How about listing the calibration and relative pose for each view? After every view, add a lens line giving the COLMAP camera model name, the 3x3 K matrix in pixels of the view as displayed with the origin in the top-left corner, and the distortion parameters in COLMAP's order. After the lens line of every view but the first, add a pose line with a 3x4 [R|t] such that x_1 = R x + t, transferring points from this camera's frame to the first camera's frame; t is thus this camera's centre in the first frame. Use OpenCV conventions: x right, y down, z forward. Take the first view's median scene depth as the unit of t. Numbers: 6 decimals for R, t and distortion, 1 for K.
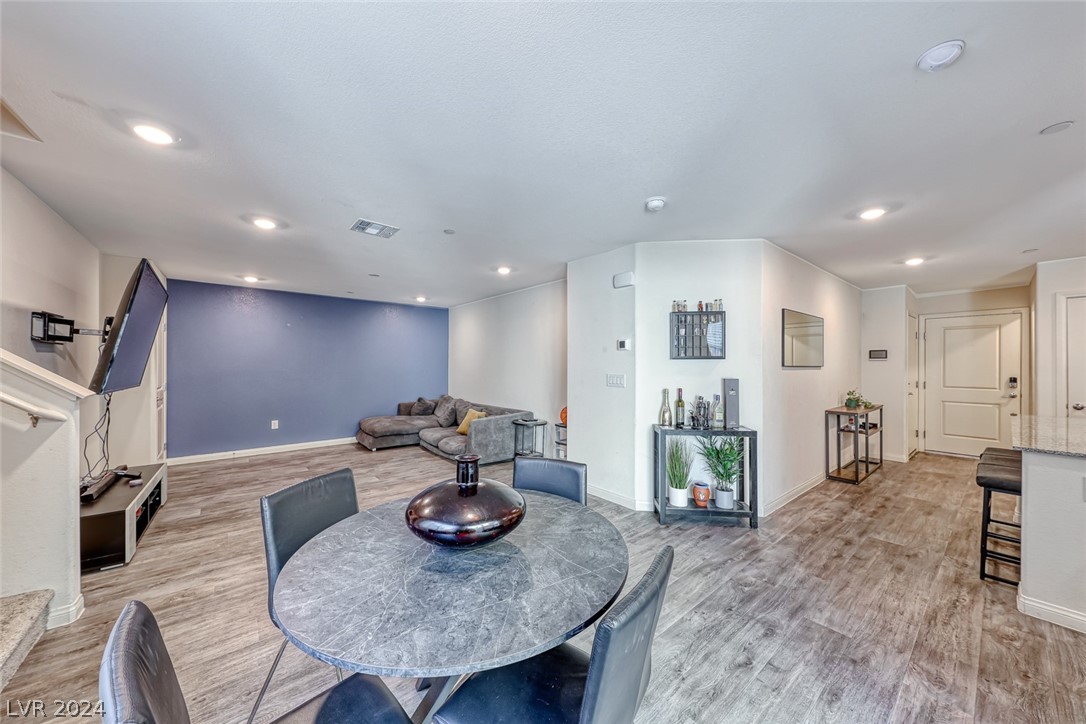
lens RADIAL K [[372.6, 0, 545.9], [0, 372.6, 366.0], [0, 0, 1]] dist [0.014001, -0.005943]
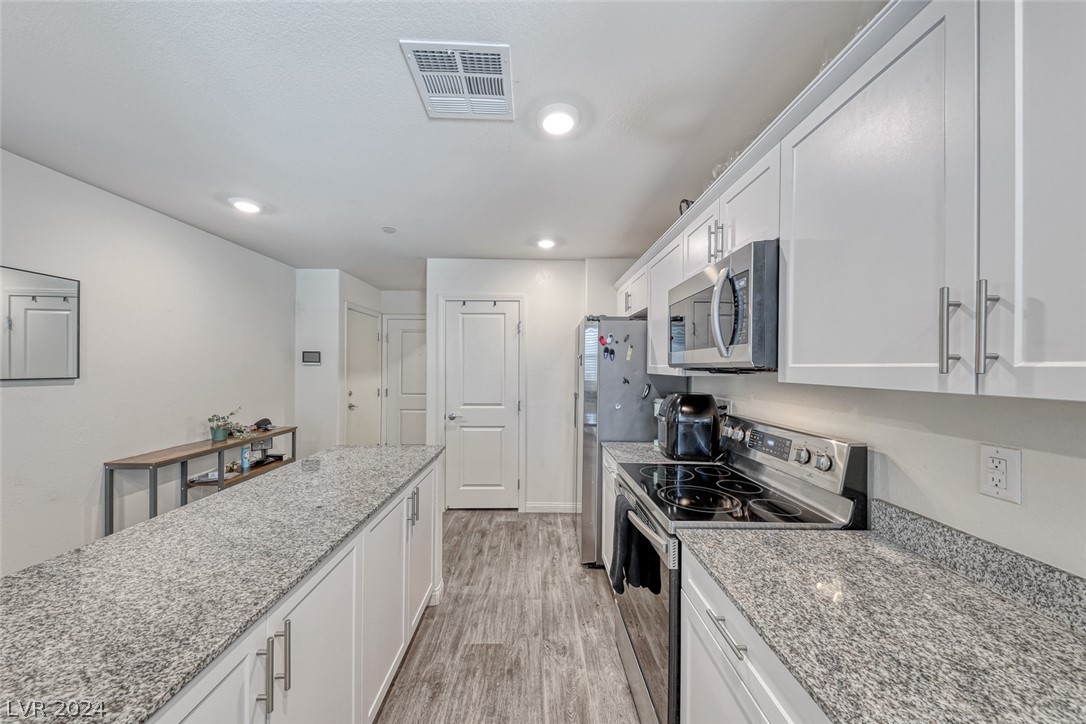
lens RADIAL K [[372.6, 0, 540.9], [0, 372.6, 368.6], [0, 0, 1]] dist [0.014001, -0.005943]
pose [[0.627679, 0.001015, 0.778472, 0.725807], [-0.003149, 0.999994, 0.001235, -0.013562], [-0.778466, -0.003227, 0.627679, 0.219592]]
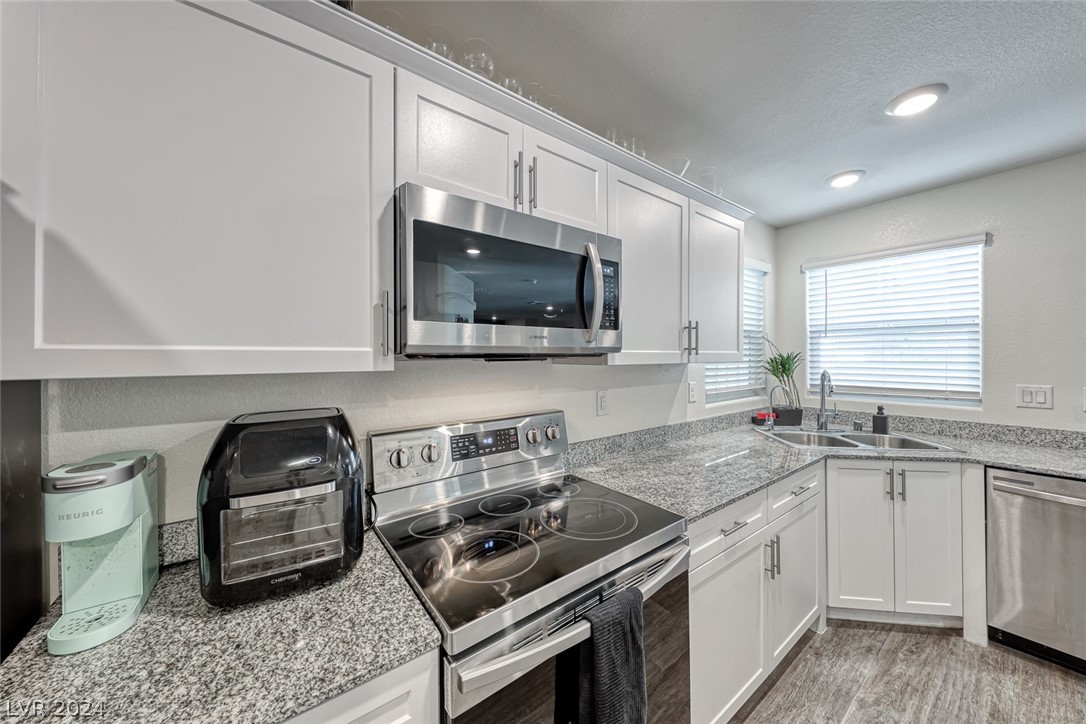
lens RADIAL K [[372.6, 0, 546.6], [0, 372.6, 355.1], [0, 0, 1]] dist [0.014001, -0.005943]
pose [[-0.999249, 0.001497, 0.038711, 1.084265], [0.001724, 0.999981, 0.005837, -0.014624], [-0.038701, 0.005899, -0.999233, 0.576580]]
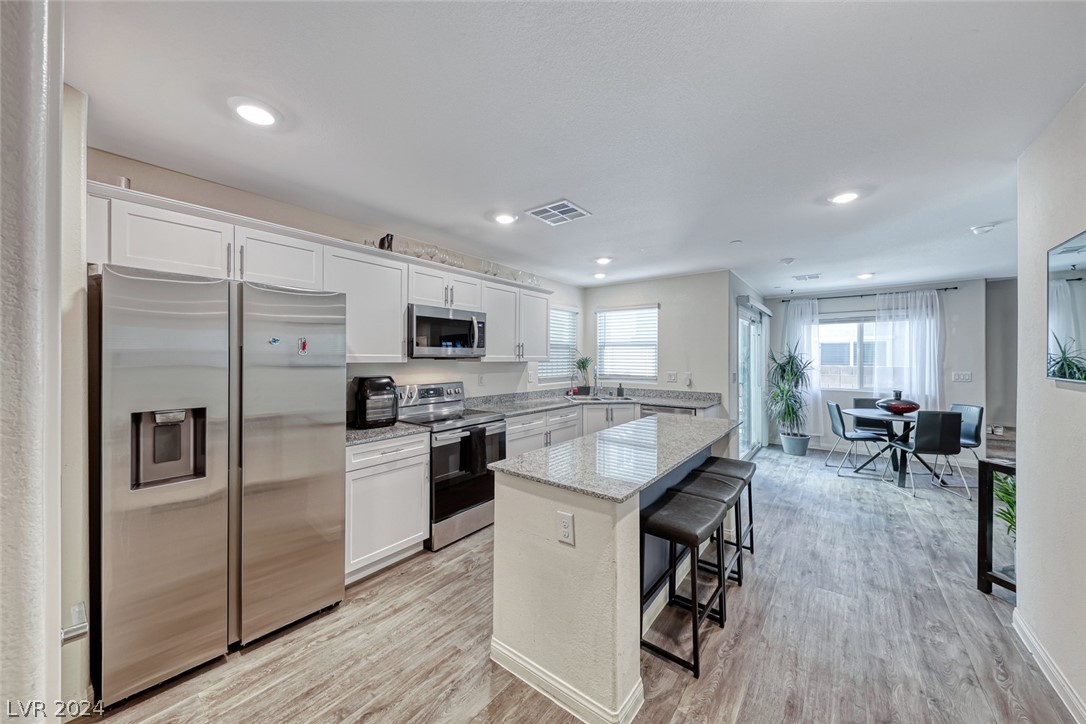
lens RADIAL K [[372.6, 0, 542.3], [0, 372.6, 359.0], [0, 0, 1]] dist [0.014001, -0.005943]
pose [[-0.978092, -0.003877, -0.208137, 1.082278], [-0.005747, 0.999948, 0.008378, -0.017412], [0.208094, 0.009391, -0.978064, 1.061517]]
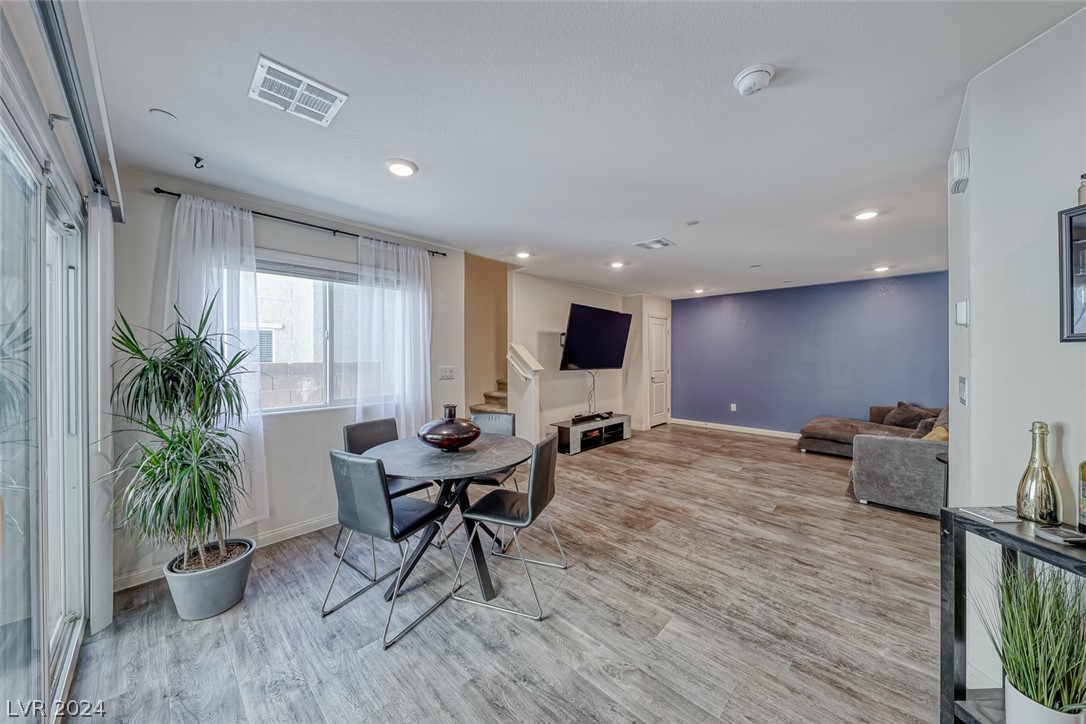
lens RADIAL K [[372.6, 0, 539.7], [0, 372.6, 355.4], [0, 0, 1]] dist [0.014001, -0.005943]
pose [[0.104245, -0.003799, -0.994544, 0.483260], [-0.003980, 0.999983, -0.004237, 0.000157], [0.994544, 0.004400, 0.104228, 0.347700]]
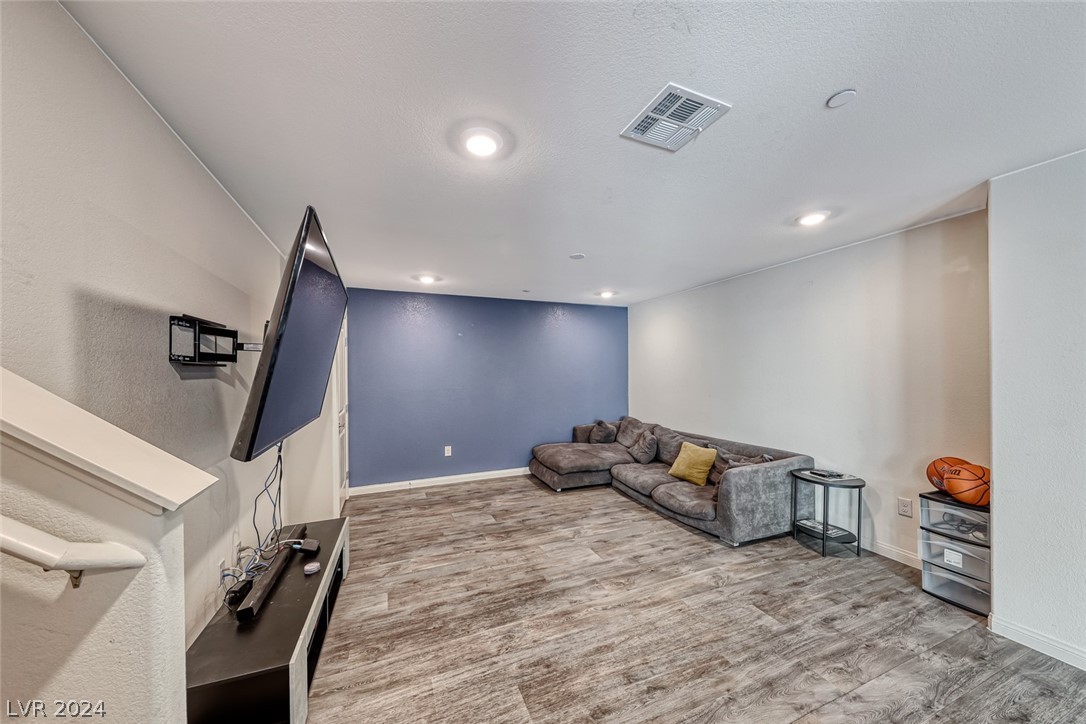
lens RADIAL K [[372.6, 0, 543.8], [0, 372.6, 373.5], [0, 0, 1]] dist [0.014001, -0.005943]
pose [[0.952868, -0.010746, -0.303193, -0.326831], [0.011094, 0.999938, -0.000575, -0.023256], [0.303181, -0.002816, 0.952929, 0.325759]]
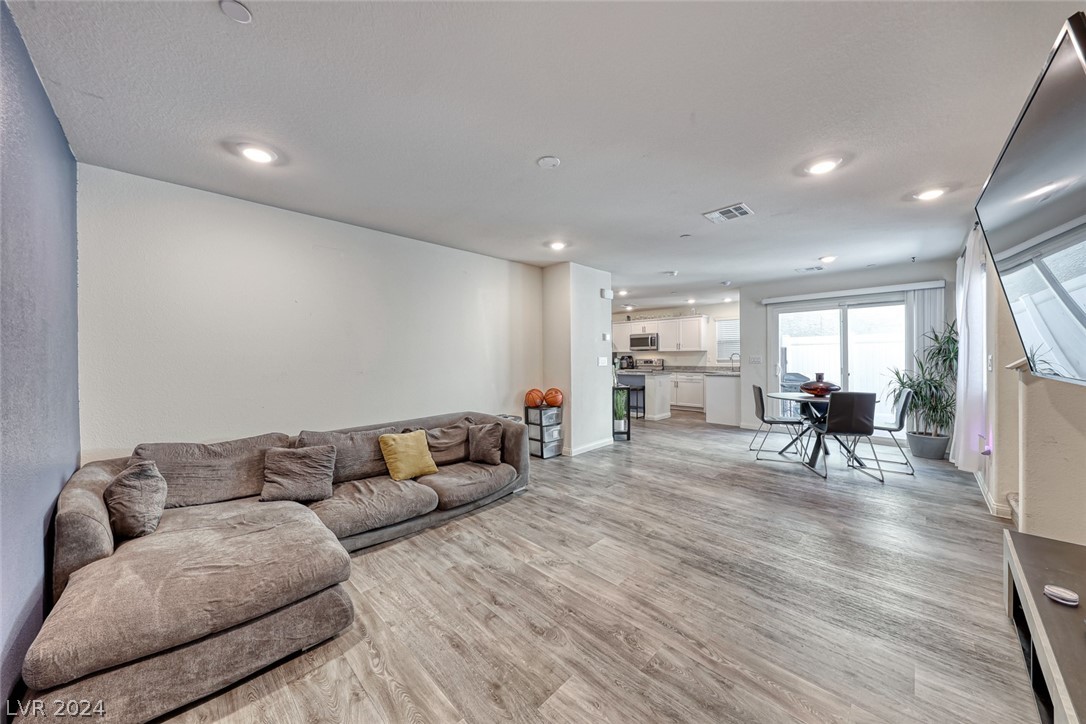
lens RADIAL K [[372.6, 0, 538.2], [0, 372.6, 356.3], [0, 0, 1]] dist [0.014001, -0.005943]
pose [[-0.085350, -0.000002, 0.996351, -0.994304], [0.013917, 0.999902, 0.001194, 0.011905], [-0.996254, 0.013968, -0.085342, 1.109285]]
